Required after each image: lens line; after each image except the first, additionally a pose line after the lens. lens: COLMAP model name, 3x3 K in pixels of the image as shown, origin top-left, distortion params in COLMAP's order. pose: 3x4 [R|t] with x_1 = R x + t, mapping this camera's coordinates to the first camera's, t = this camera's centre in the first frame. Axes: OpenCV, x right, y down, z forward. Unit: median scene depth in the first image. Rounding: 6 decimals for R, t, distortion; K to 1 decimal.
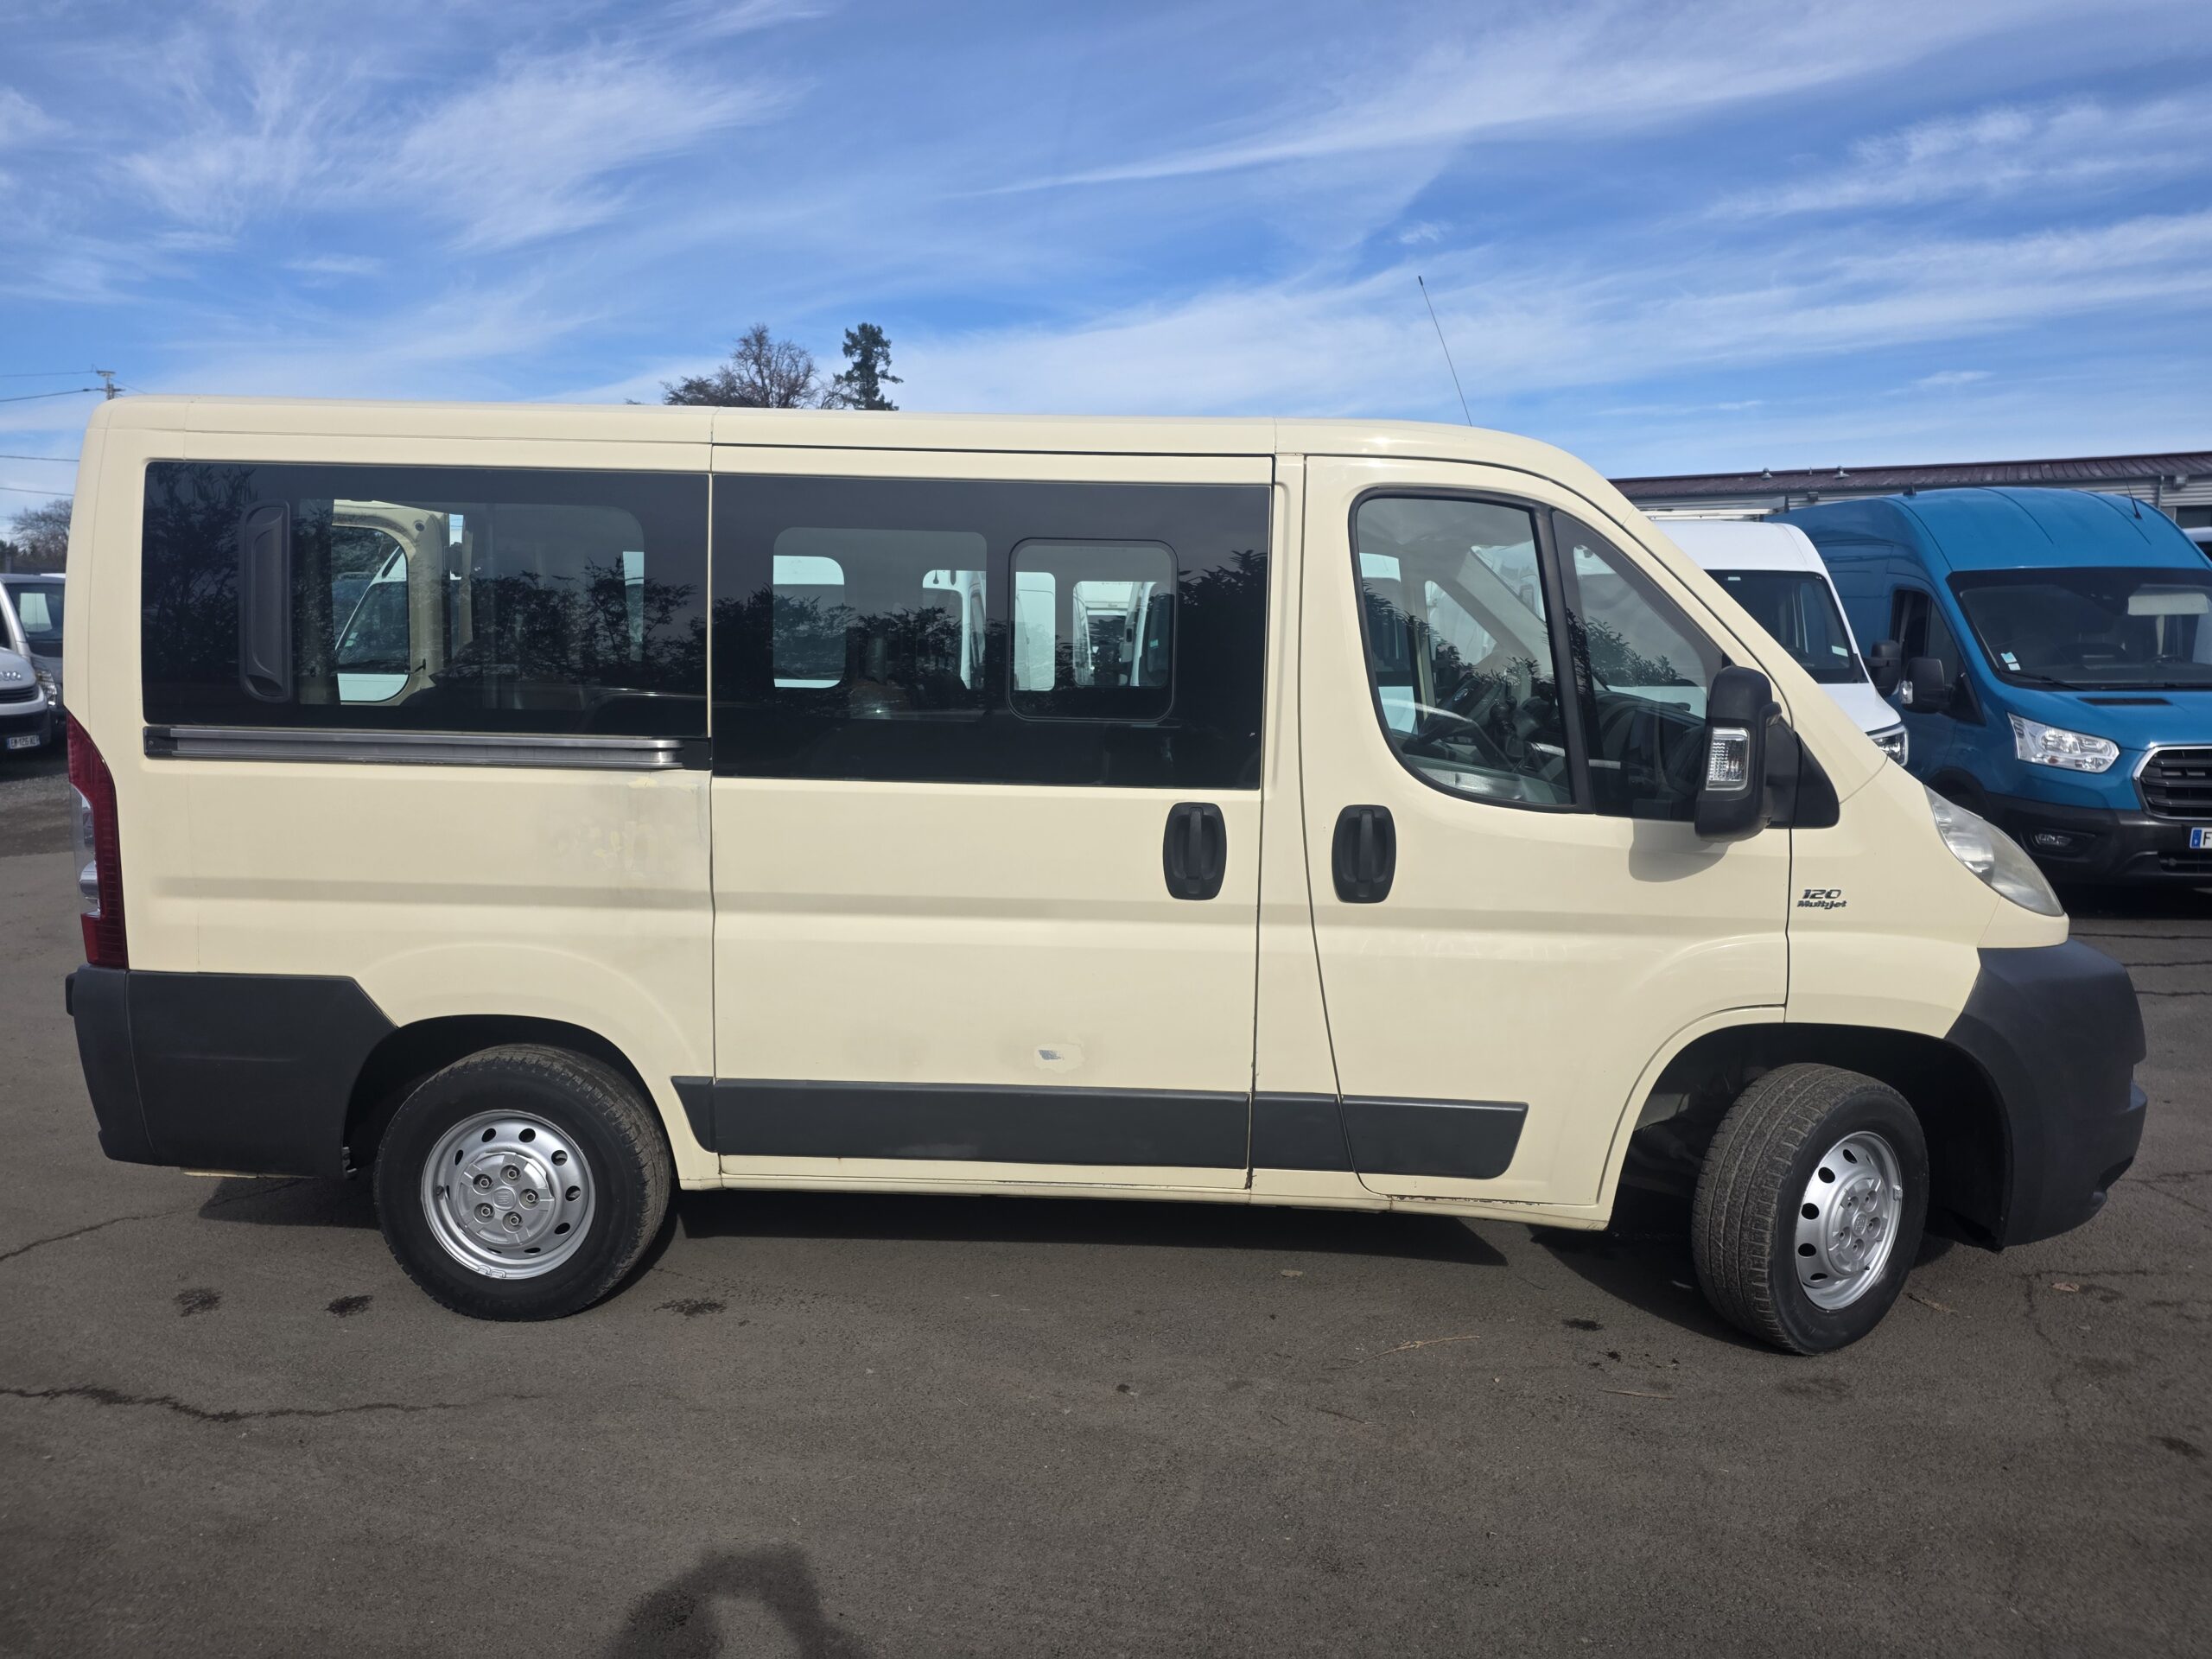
lens RADIAL K [[1588.9, 0, 1167.5], [0, 1588.9, 829.6], [0, 0, 1]] dist [0.057148, -0.044483]
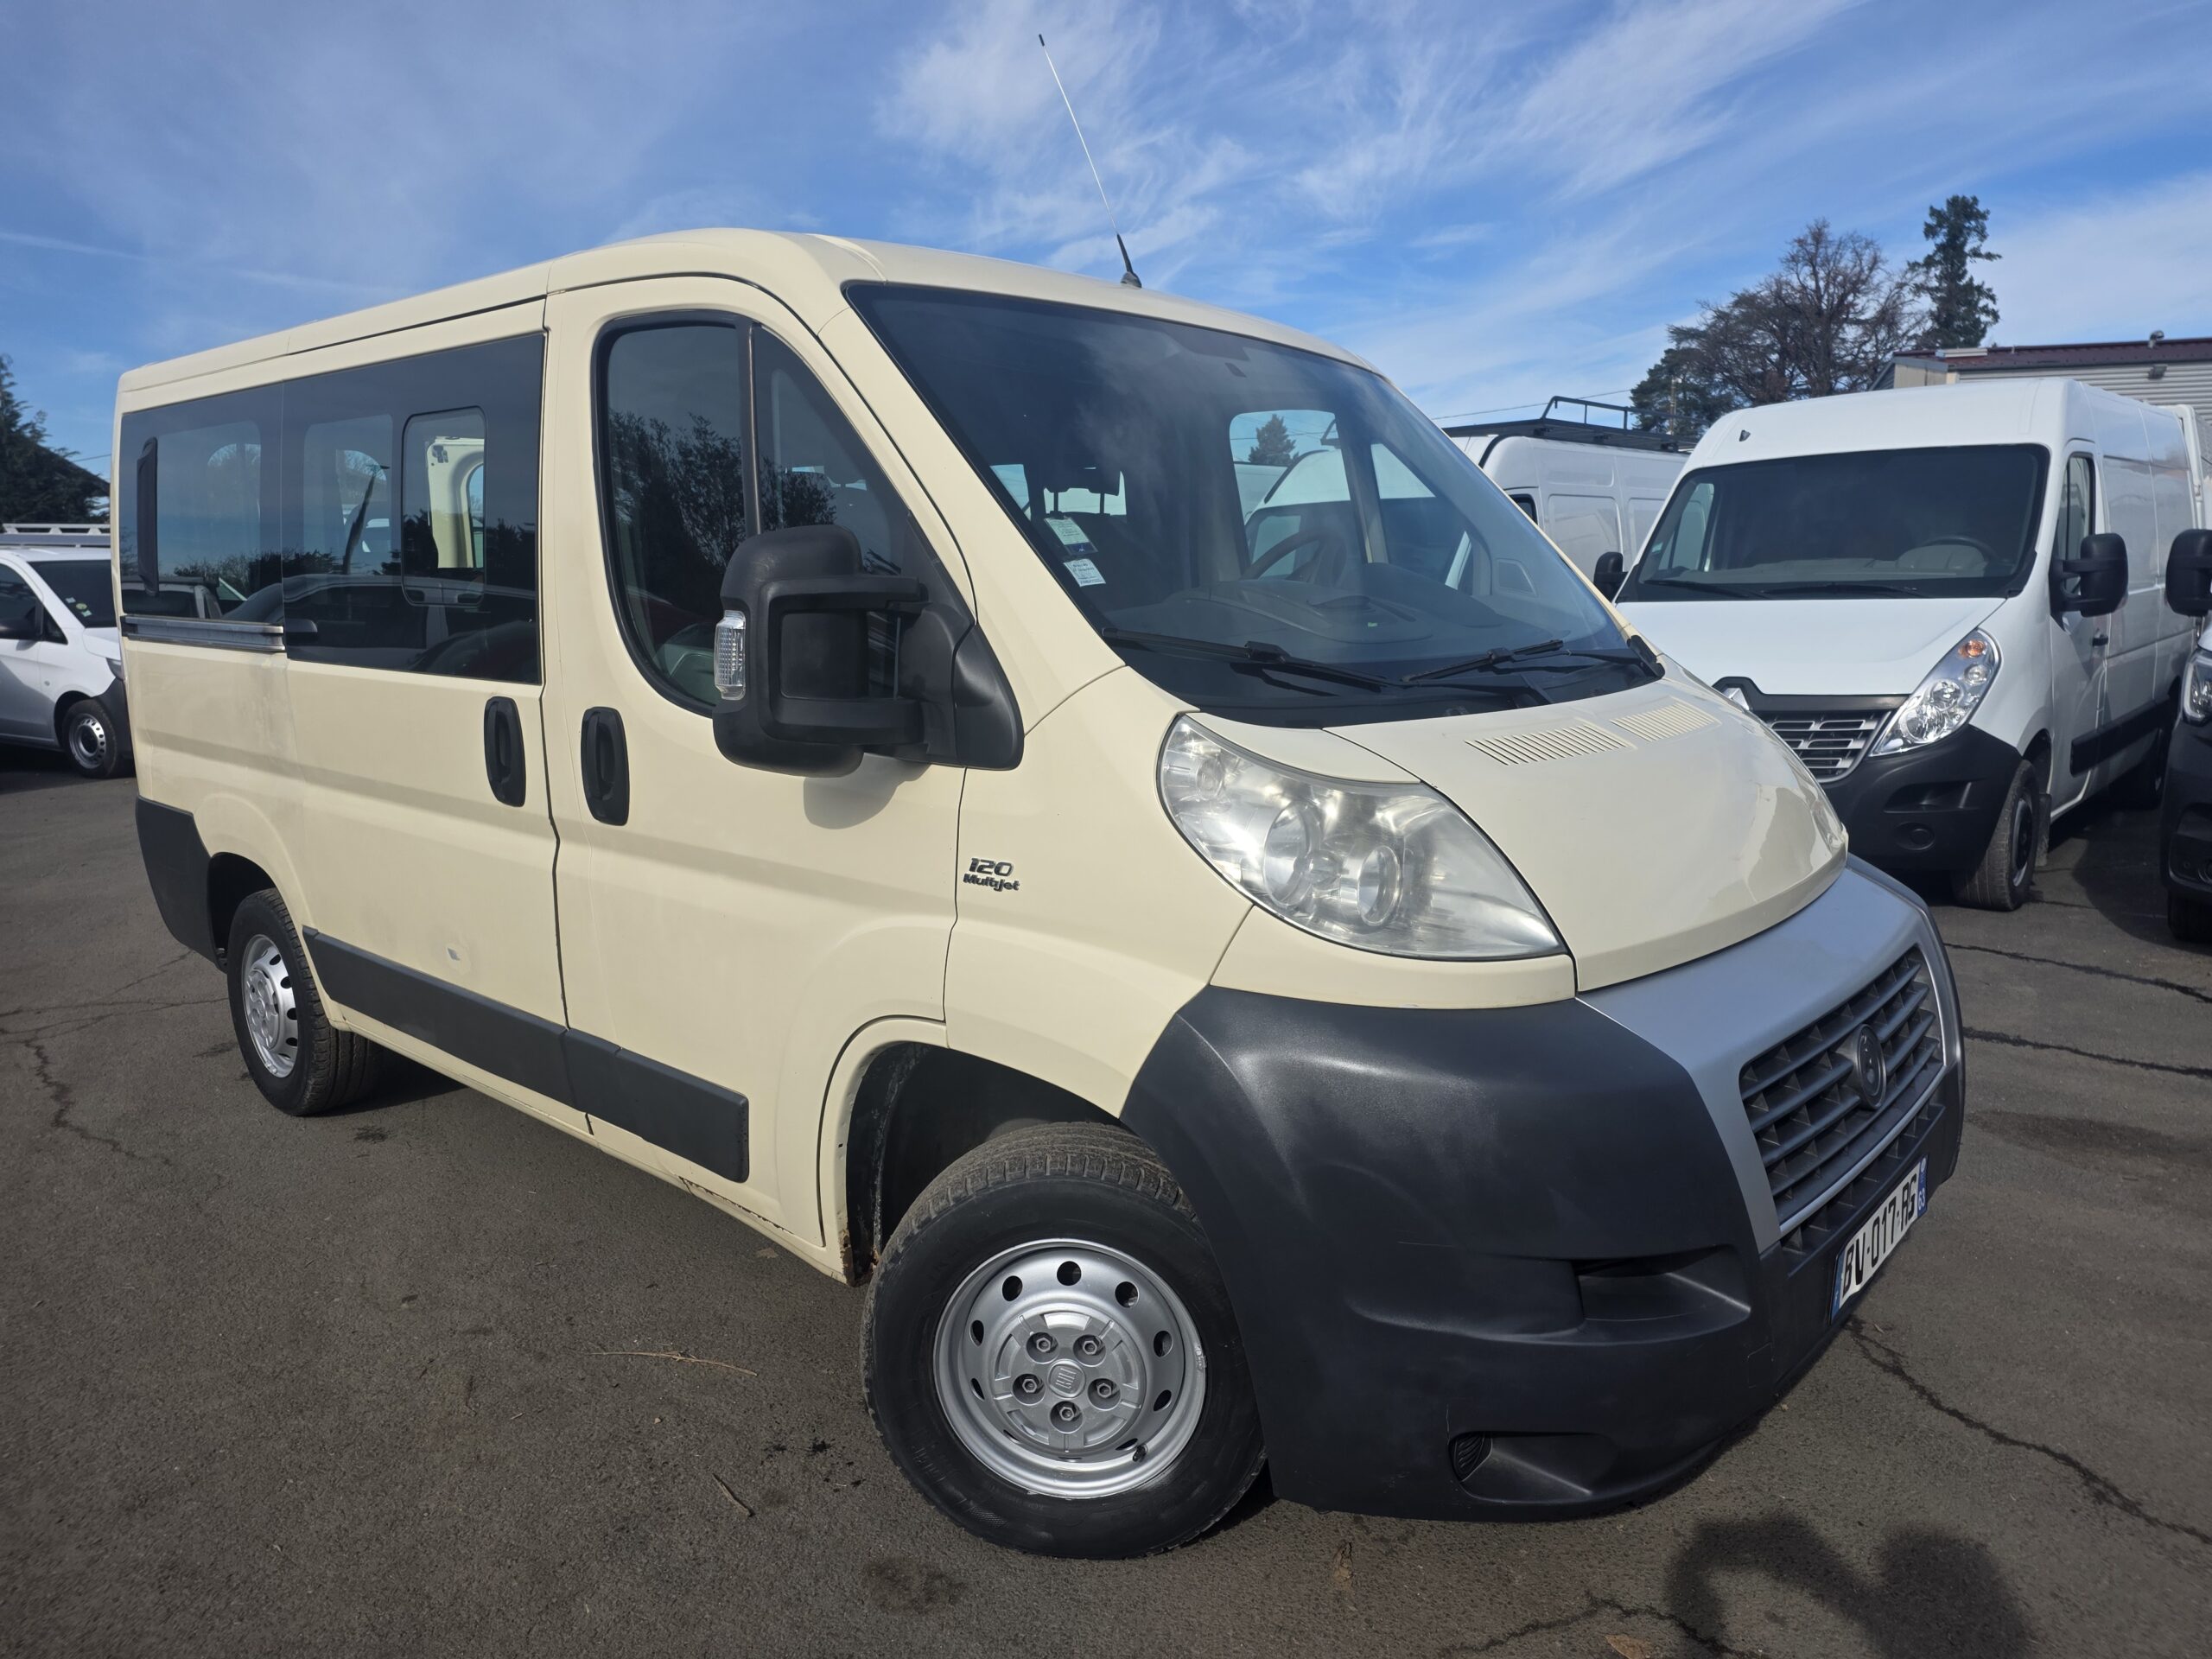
lens RADIAL K [[1588.9, 0, 1167.5], [0, 1588.9, 829.6], [0, 0, 1]] dist [0.057148, -0.044483]
pose [[0.737841, 0.083253, -0.669820, 0.108036], [-0.058681, 0.996519, 0.059219, -0.002232], [0.672419, -0.004388, 0.740158, 0.067259]]
